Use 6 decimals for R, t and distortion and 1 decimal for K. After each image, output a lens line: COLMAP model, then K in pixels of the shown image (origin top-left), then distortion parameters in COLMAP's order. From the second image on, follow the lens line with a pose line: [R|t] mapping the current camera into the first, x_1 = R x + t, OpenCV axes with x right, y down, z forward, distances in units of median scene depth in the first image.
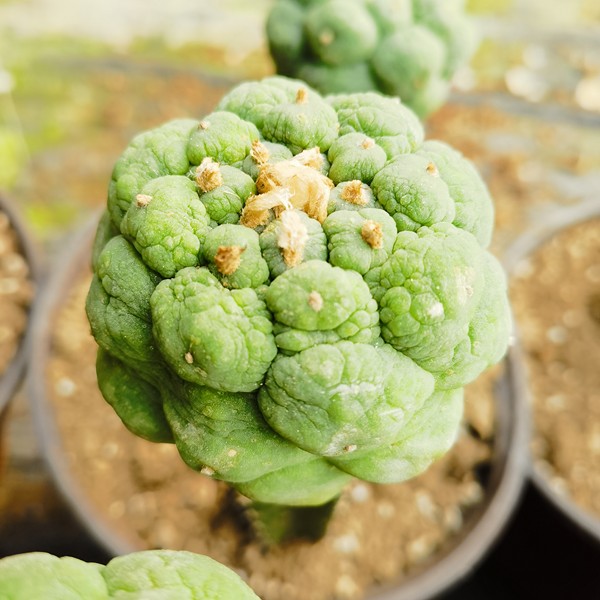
lens RADIAL K [[666.8, 0, 298.4], [0, 666.8, 297.5], [0, 0, 1]] dist [0.004641, -0.031907]
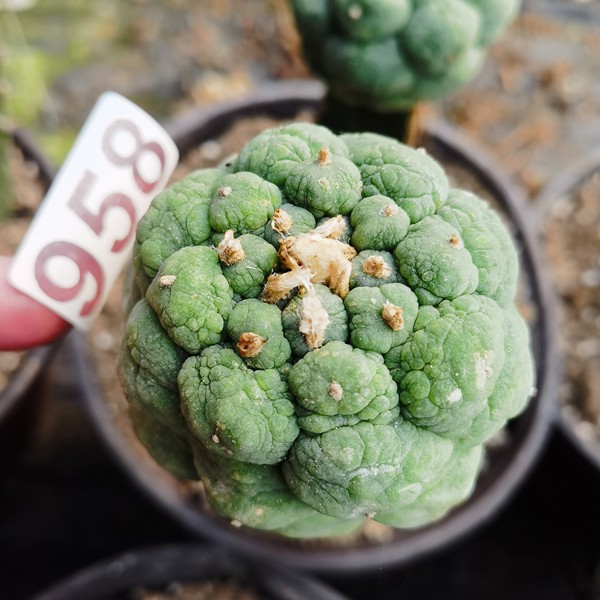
lens RADIAL K [[666.8, 0, 298.4], [0, 666.8, 297.5], [0, 0, 1]] dist [0.004641, -0.031907]
pose [[0.998663, -0.003506, -0.051583, 0.019560], [0.010940, 0.989439, 0.144540, -0.262238], [0.050532, -0.144911, 0.988154, 0.001645]]
